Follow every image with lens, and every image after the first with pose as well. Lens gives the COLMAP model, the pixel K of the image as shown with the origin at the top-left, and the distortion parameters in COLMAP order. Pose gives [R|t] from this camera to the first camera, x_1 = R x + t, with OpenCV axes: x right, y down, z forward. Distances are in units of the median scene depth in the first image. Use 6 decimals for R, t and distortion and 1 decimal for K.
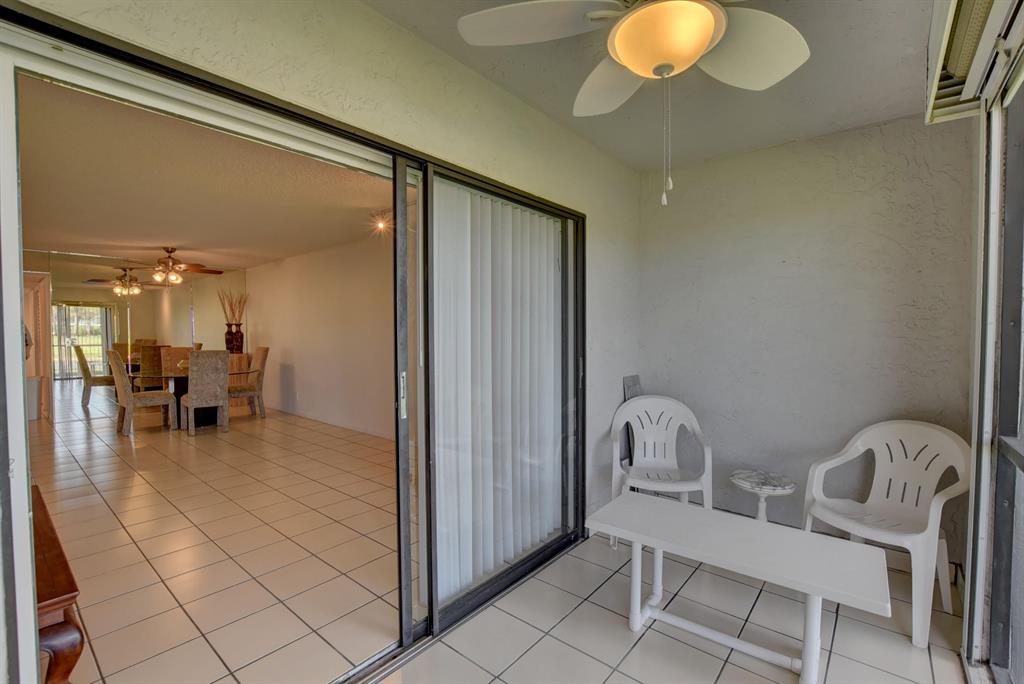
lens RADIAL K [[452.0, 0, 515.6], [0, 452.0, 344.1], [0, 0, 1]] dist [-0.029153, 0.000544]
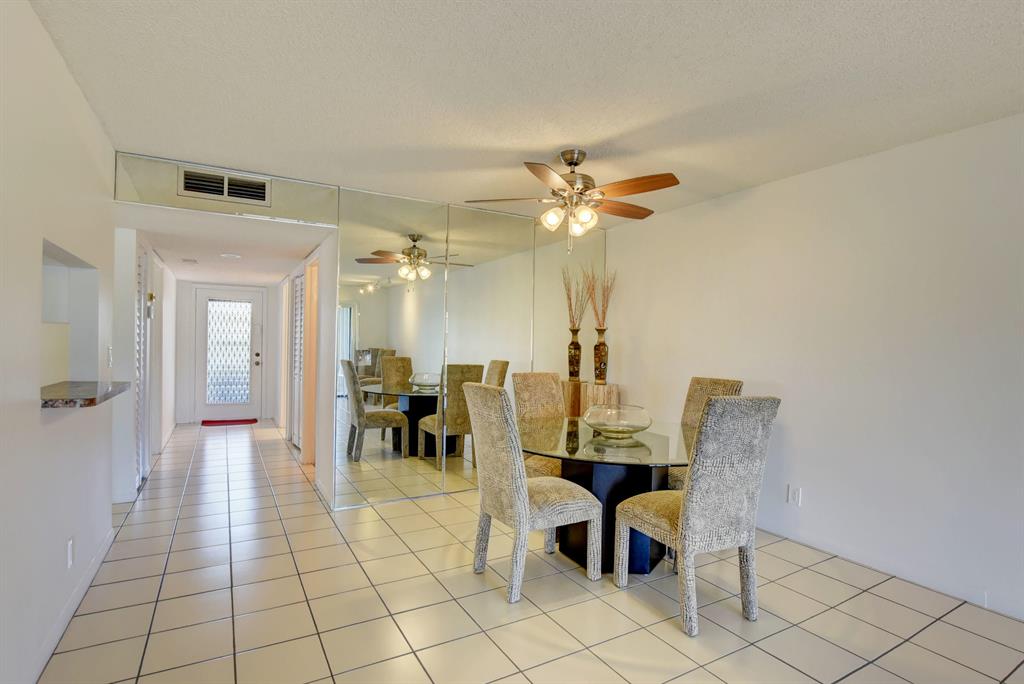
lens RADIAL K [[508.5, 0, 513.5], [0, 508.5, 347.3], [0, 0, 1]] dist [-0.028870, 0.000429]
pose [[0.935738, 0.021540, -0.352036, -0.582753], [-0.029550, 0.999412, -0.017398, -0.010650], [0.351454, 0.026683, 0.935825, 0.454904]]
